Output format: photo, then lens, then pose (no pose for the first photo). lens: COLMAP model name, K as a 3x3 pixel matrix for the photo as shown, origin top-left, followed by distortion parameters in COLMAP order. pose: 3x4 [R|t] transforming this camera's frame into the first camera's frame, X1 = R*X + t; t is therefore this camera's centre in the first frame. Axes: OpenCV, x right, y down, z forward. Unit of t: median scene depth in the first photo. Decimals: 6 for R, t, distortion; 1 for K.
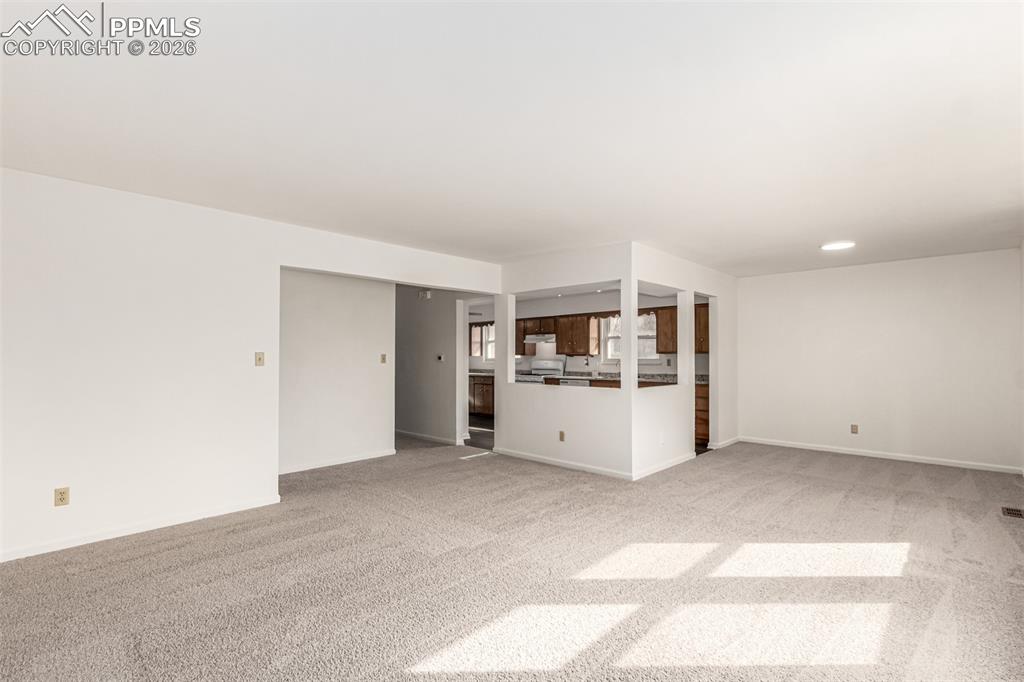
lens RADIAL K [[491.9, 0, 514.1], [0, 491.9, 345.3], [0, 0, 1]] dist [0.015986, 0.000205]
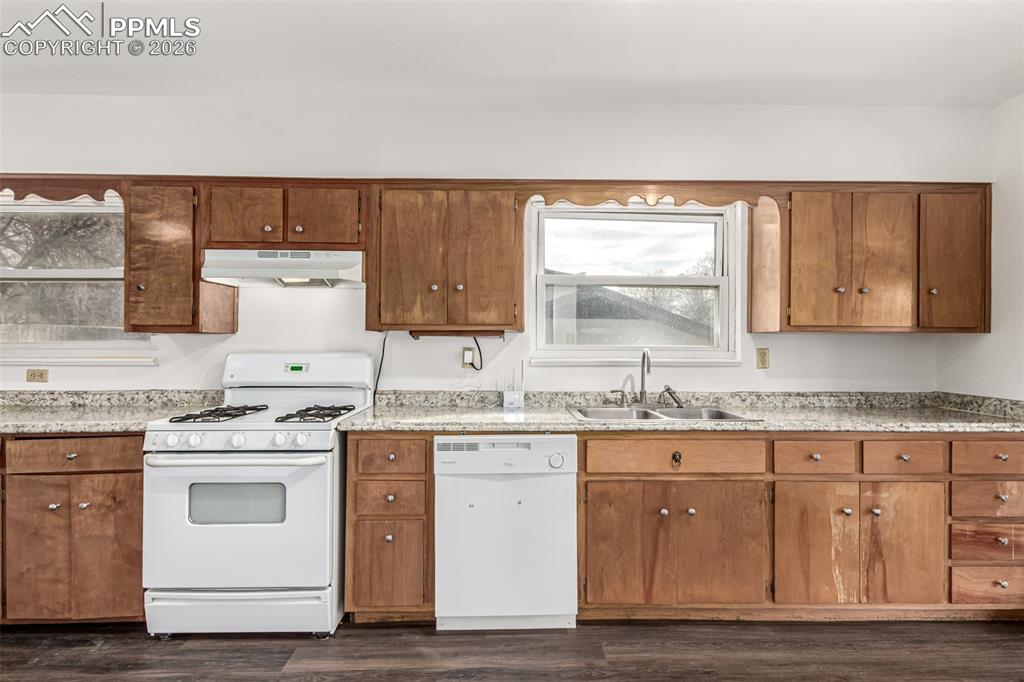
lens RADIAL K [[491.9, 0, 508.1], [0, 491.9, 341.4], [0, 0, 1]] dist [0.015986, 0.000205]
pose [[0.700759, 0.003212, 0.713391, -0.046935], [-0.017823, 0.999757, 0.013007, 0.019776], [-0.713175, -0.021829, 0.700646, 0.769572]]
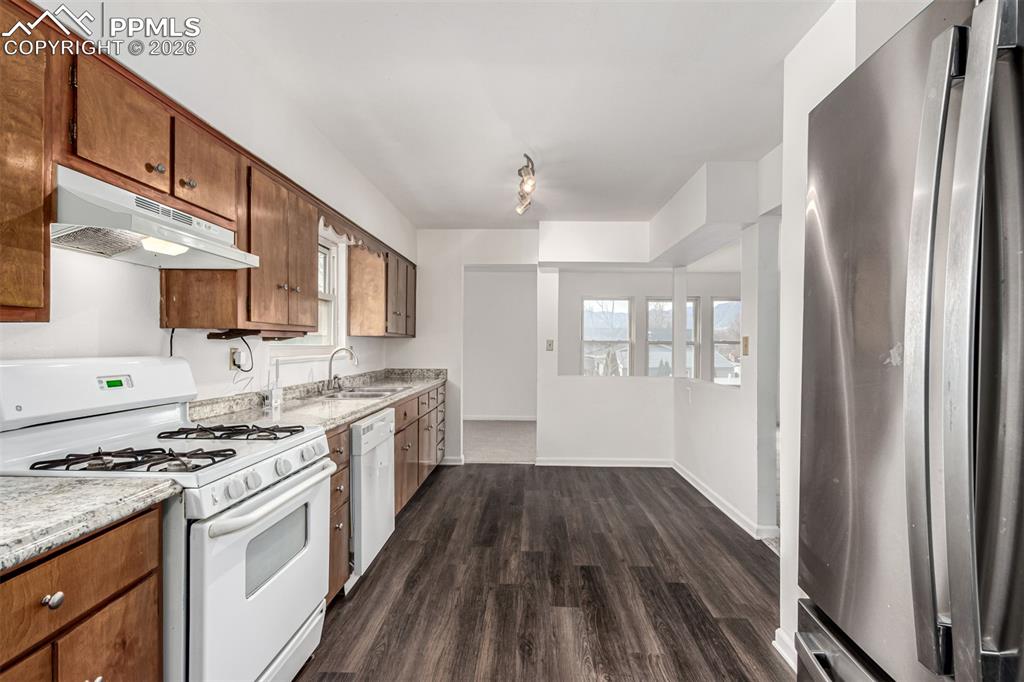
lens RADIAL K [[491.9, 0, 508.9], [0, 491.9, 347.3], [0, 0, 1]] dist [0.015986, 0.000205]
pose [[-0.664650, -0.007937, 0.747113, -0.156213], [-0.022311, 0.999708, -0.009228, 0.026369], [-0.746822, -0.022802, -0.664633, 1.060099]]
